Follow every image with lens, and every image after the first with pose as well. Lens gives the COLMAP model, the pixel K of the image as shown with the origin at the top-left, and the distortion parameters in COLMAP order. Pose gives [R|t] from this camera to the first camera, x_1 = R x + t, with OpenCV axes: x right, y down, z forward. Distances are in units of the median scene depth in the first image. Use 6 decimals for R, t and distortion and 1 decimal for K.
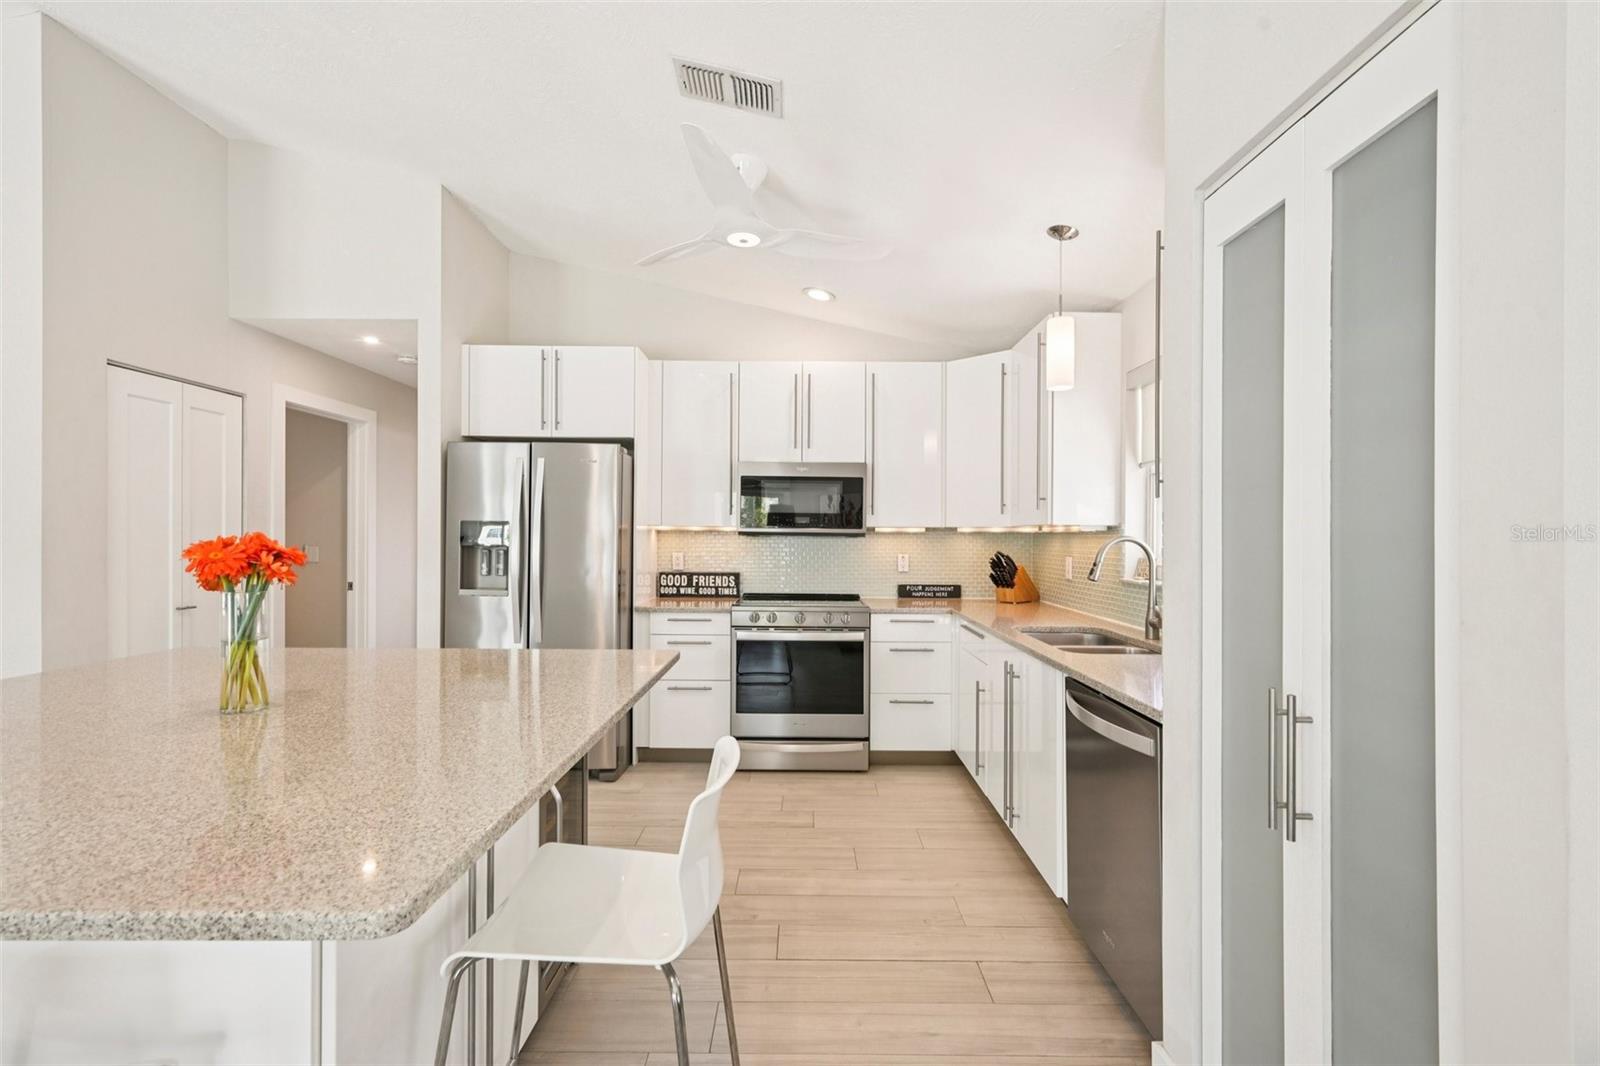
lens RADIAL K [[706.4, 0, 804.5], [0, 706.4, 539.2], [0, 0, 1]] dist [-0.000696, -0.000073]
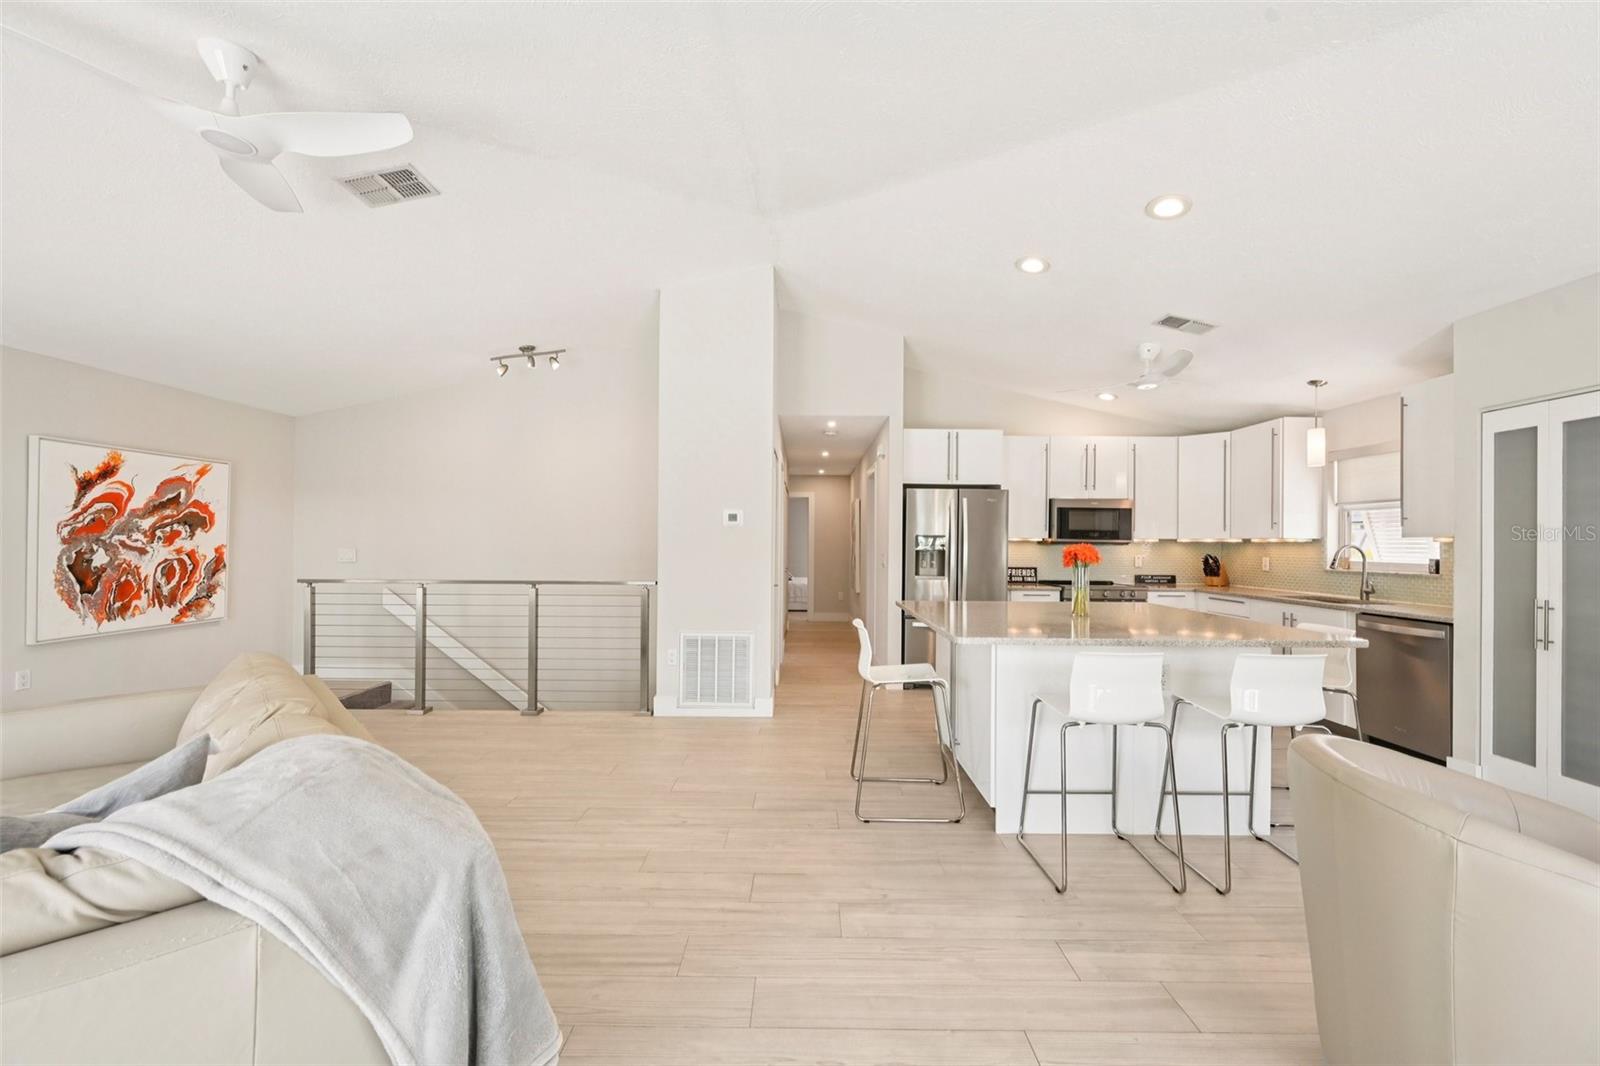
lens RADIAL K [[630.0, 0, 803.4], [0, 630.0, 540.4], [0, 0, 1]] dist [-0.001207, 0.000404]
pose [[0.999997, 0.001349, -0.001864, -0.700410], [-0.001364, 0.999965, -0.008229, -0.000596], [0.001853, 0.008231, 0.999964, -0.471478]]
